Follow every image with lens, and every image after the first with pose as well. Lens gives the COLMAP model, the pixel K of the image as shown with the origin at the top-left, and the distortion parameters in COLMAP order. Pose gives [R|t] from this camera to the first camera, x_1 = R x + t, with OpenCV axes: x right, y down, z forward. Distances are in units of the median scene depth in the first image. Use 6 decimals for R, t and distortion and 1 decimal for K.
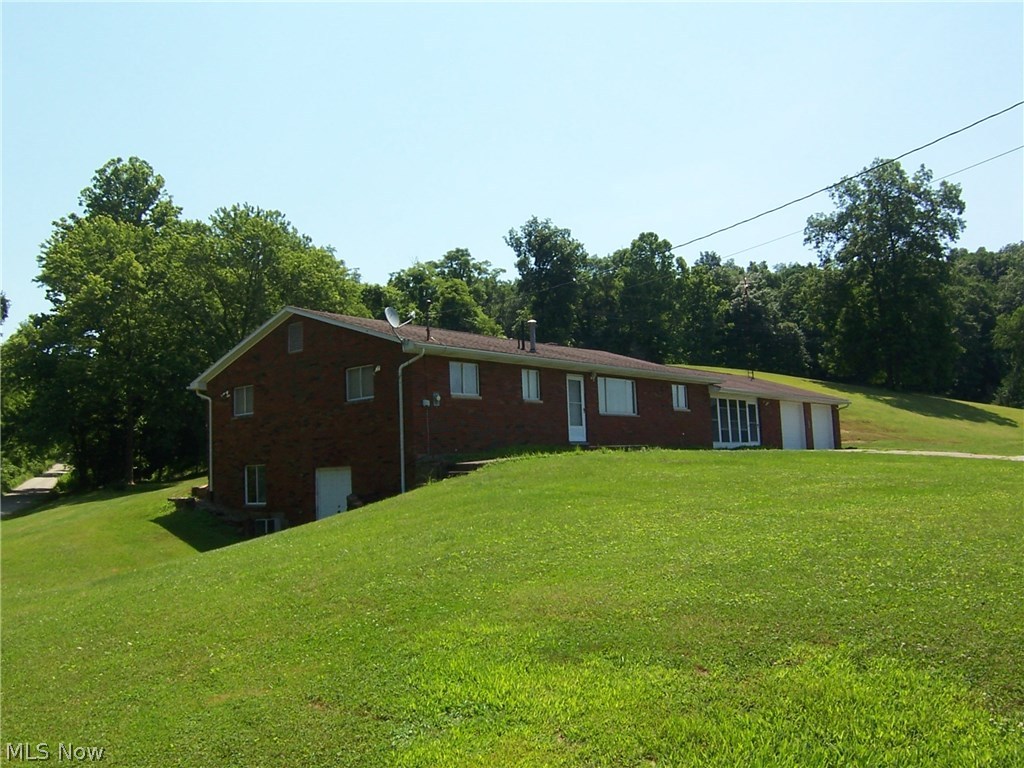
lens RADIAL K [[878.8, 0, 512.0], [0, 878.8, 384.0], [0, 0, 1]] dist [0.009327, -0.109432]
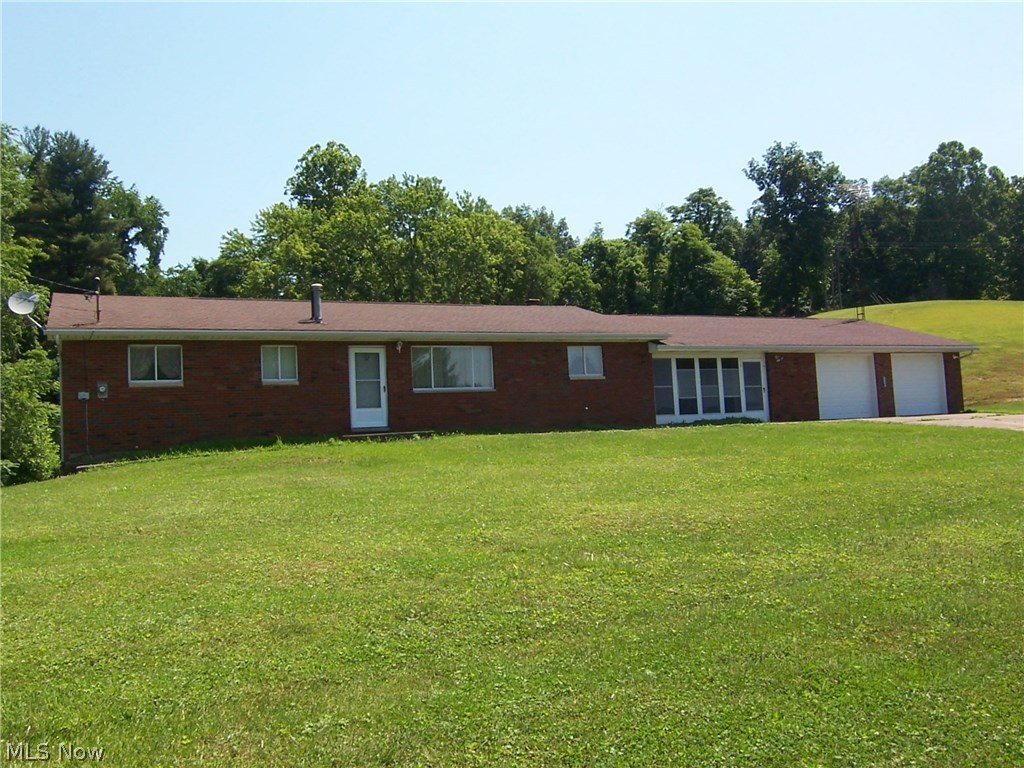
lens RADIAL K [[878.8, 0, 512.0], [0, 878.8, 384.0], [0, 0, 1]] dist [0.009327, -0.109432]
pose [[0.912221, -0.034991, -0.408201, 0.135659], [0.056790, 0.997527, 0.041403, -0.000394], [0.405742, -0.060951, 0.911953, 0.078113]]
